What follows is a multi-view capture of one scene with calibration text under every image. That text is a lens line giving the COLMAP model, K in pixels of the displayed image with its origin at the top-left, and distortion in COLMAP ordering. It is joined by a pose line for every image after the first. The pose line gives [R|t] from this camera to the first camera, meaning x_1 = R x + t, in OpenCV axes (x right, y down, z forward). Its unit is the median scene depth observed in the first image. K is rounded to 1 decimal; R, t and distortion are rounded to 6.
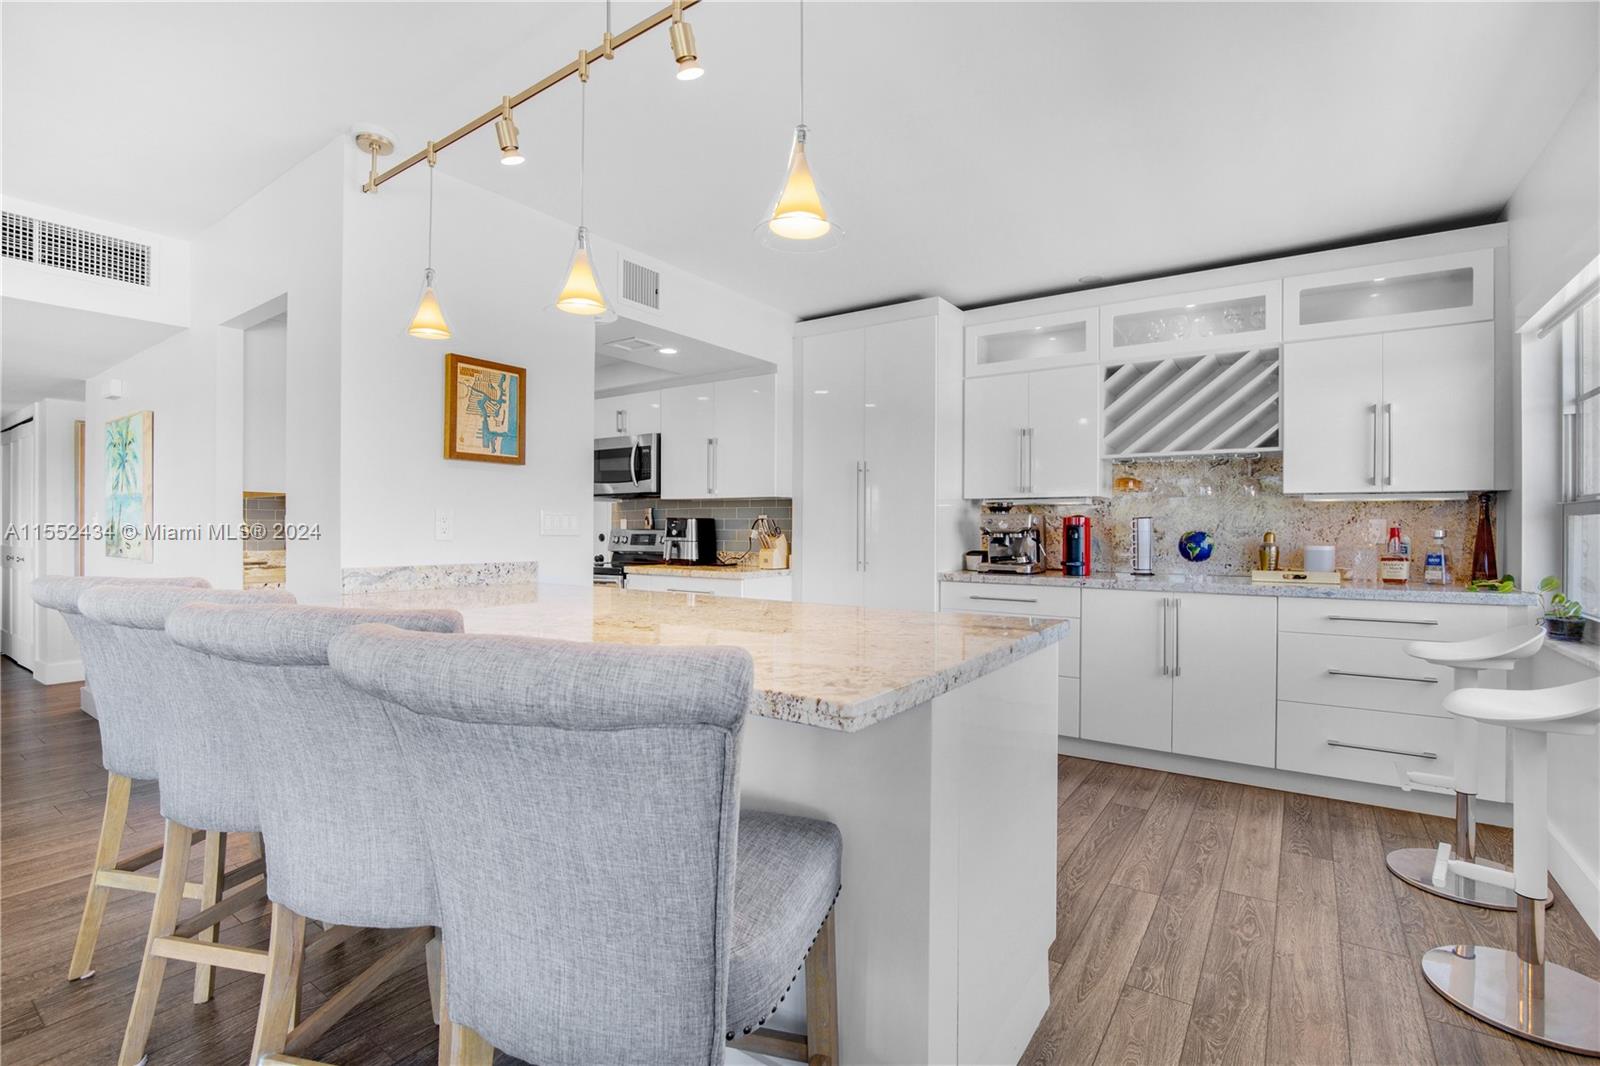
lens RADIAL K [[728.7, 0, 804.8], [0, 728.7, 530.0], [0, 0, 1]] dist [-0.034329, 0.005499]
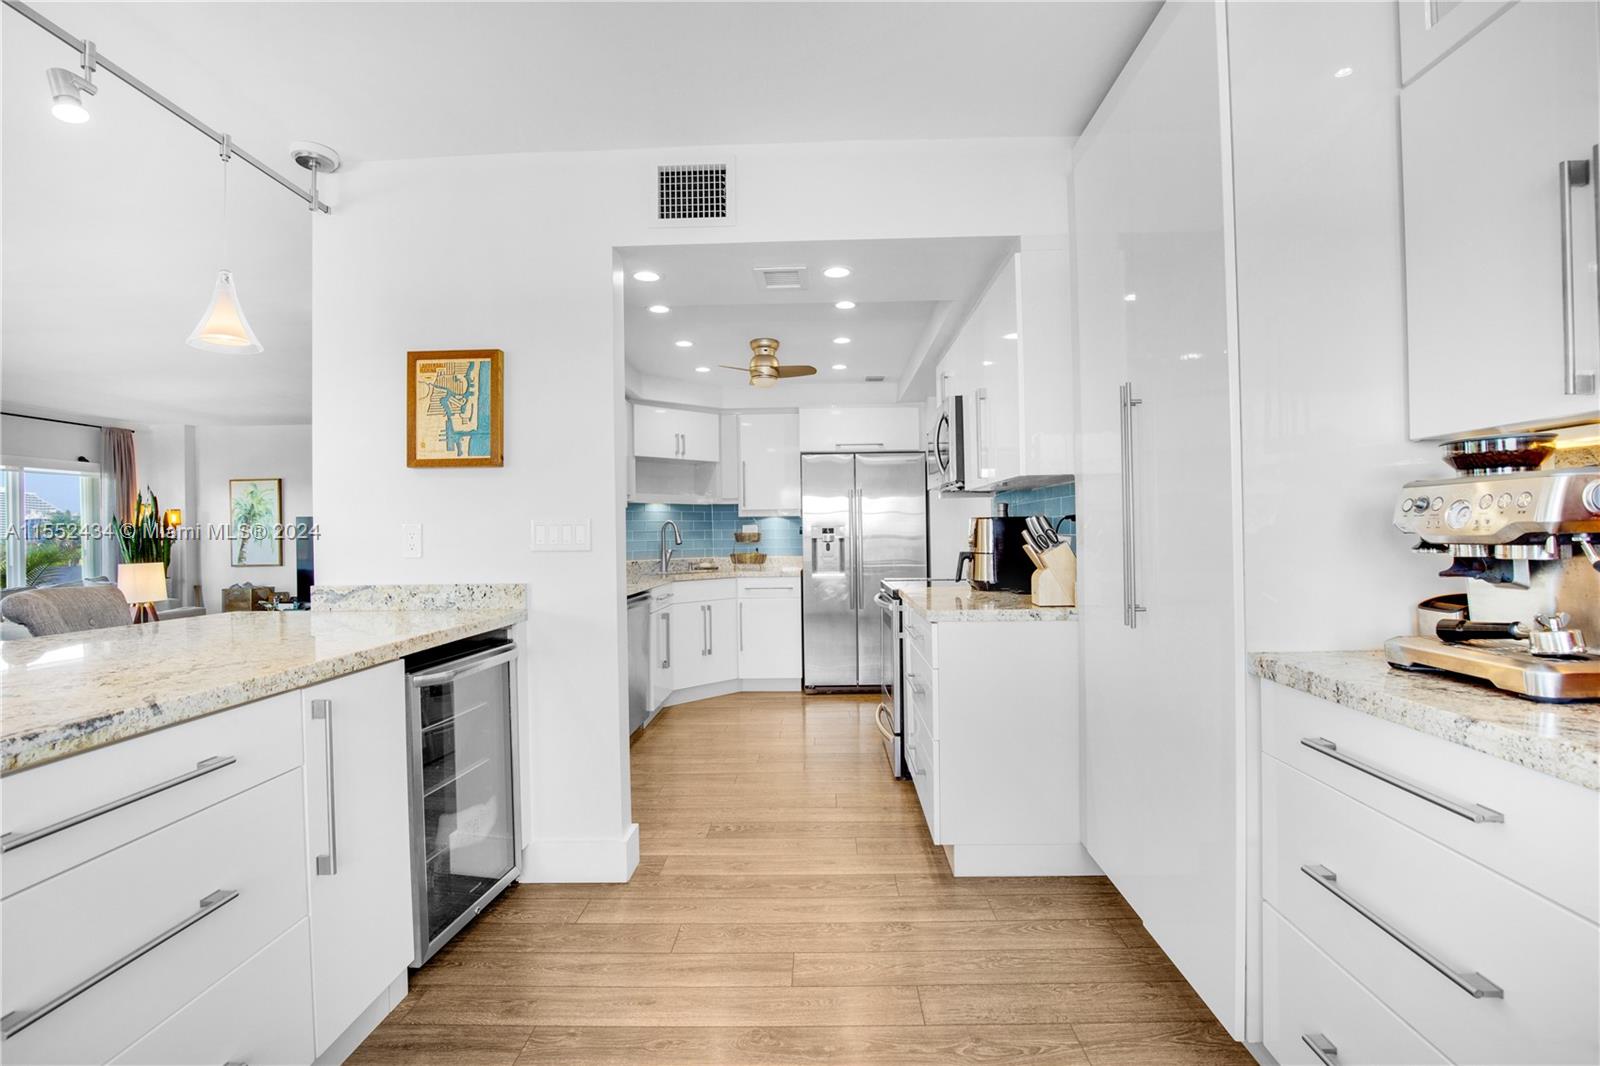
lens RADIAL K [[728.7, 0, 804.1], [0, 728.7, 529.7], [0, 0, 1]] dist [-0.034329, 0.005499]
pose [[0.554788, -0.017040, -0.831817, 0.506305], [0.016400, 0.999820, -0.009544, -0.004016], [0.831830, -0.008347, 0.554968, 0.860635]]
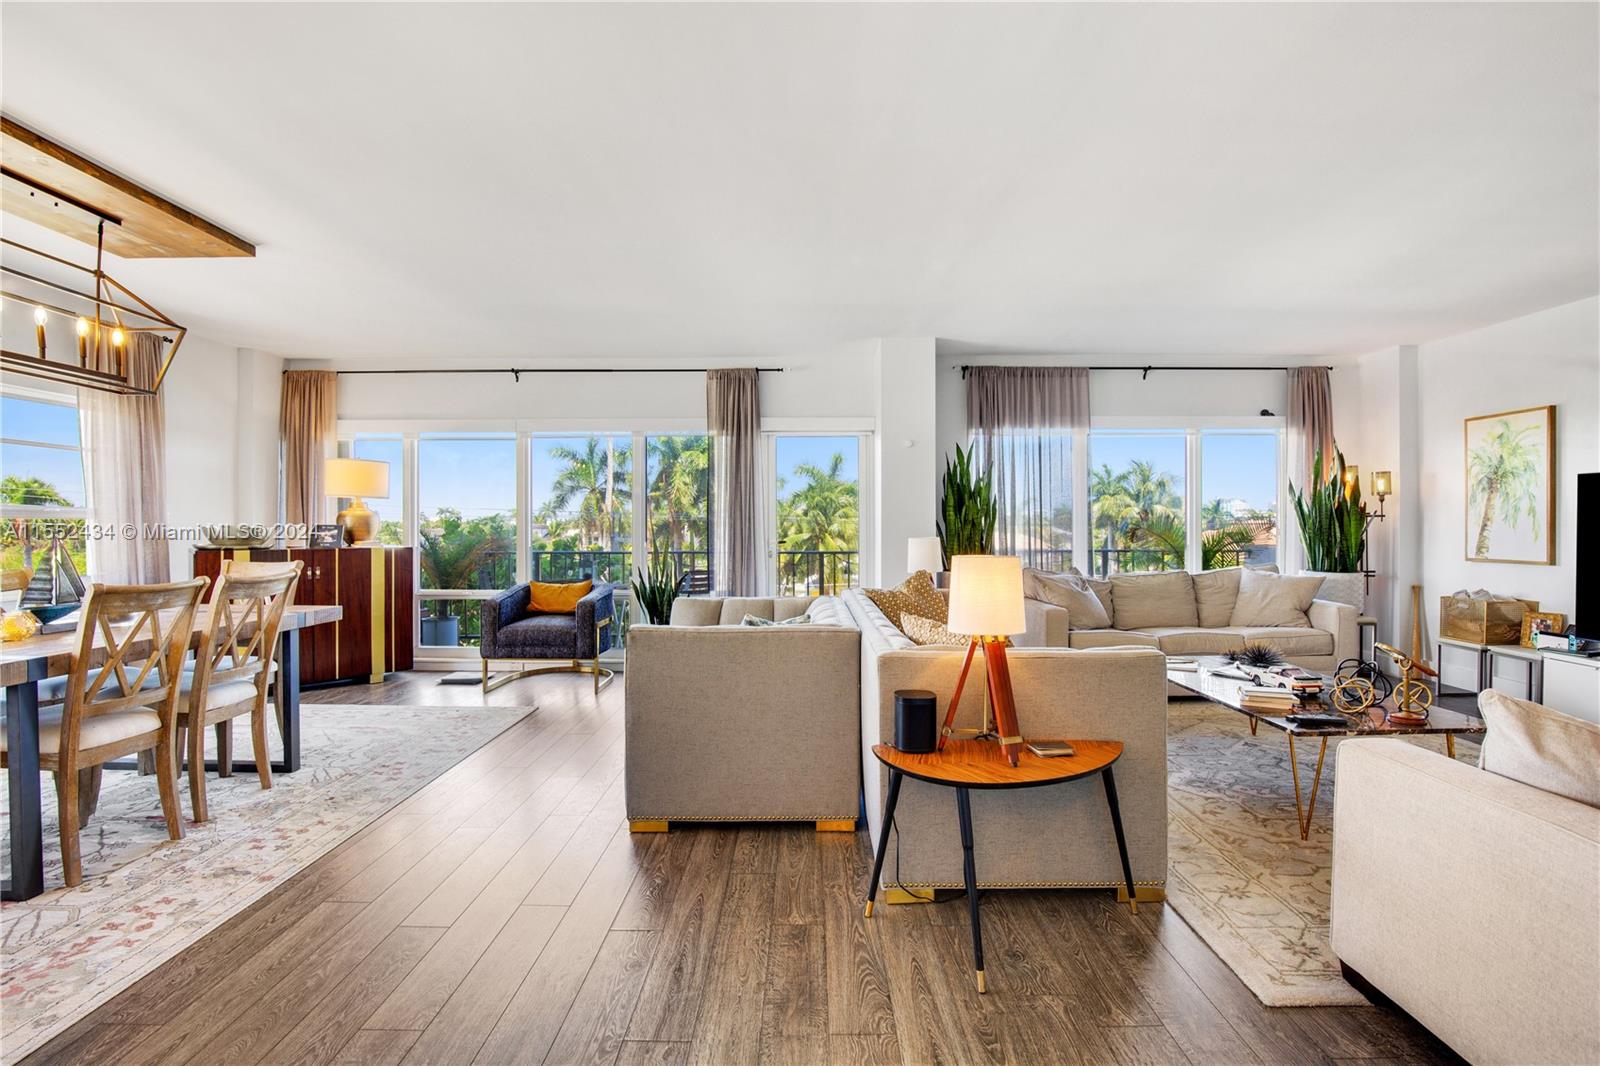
lens RADIAL K [[728.7, 0, 805.4], [0, 728.7, 530.1], [0, 0, 1]] dist [-0.034329, 0.005499]
pose [[-0.818637, -0.001243, -0.574310, -0.795864], [-0.006292, 0.999957, 0.006805, 0.001453], [0.574277, 0.009185, -0.818610, 1.033377]]
